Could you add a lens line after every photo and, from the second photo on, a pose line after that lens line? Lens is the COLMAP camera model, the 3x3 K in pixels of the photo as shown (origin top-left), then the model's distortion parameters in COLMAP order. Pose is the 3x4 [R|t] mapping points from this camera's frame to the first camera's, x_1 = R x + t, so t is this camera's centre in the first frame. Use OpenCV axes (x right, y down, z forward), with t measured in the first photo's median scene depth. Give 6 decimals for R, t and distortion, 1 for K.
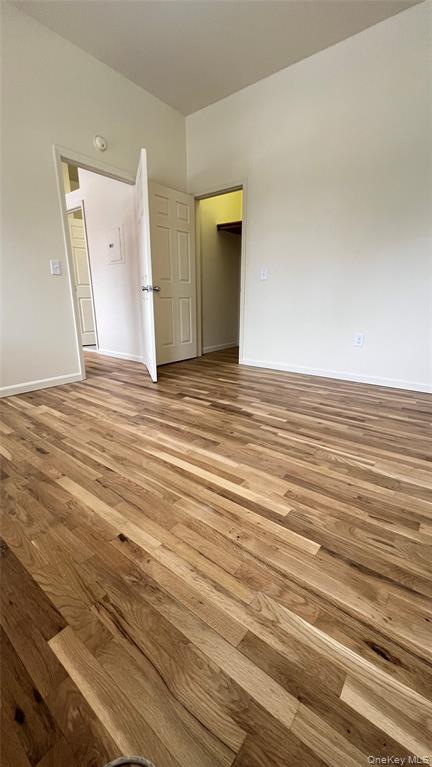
lens RADIAL K [[305.4, 0, 215.9], [0, 305.4, 382.8], [0, 0, 1]] dist [-0.001938, -0.000122]
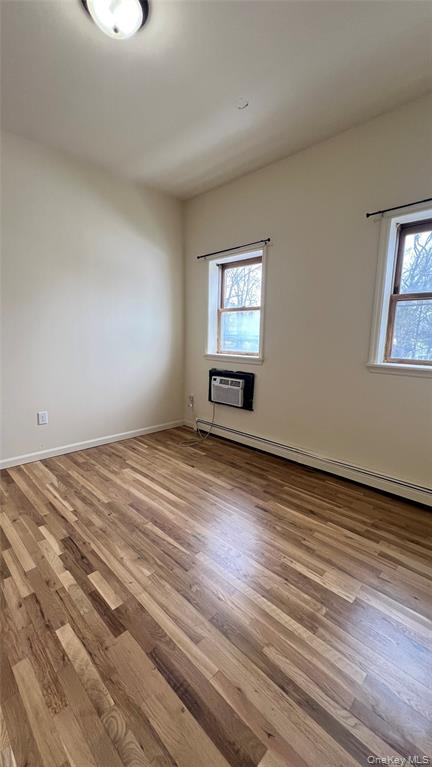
lens RADIAL K [[305.4, 0, 215.3], [0, 305.4, 384.1], [0, 0, 1]] dist [-0.001938, -0.000122]
pose [[-0.993718, -0.034540, 0.106450, -0.459917], [0.012592, 0.910636, 0.413017, -0.771937], [-0.111203, 0.411763, -0.904481, 1.870478]]
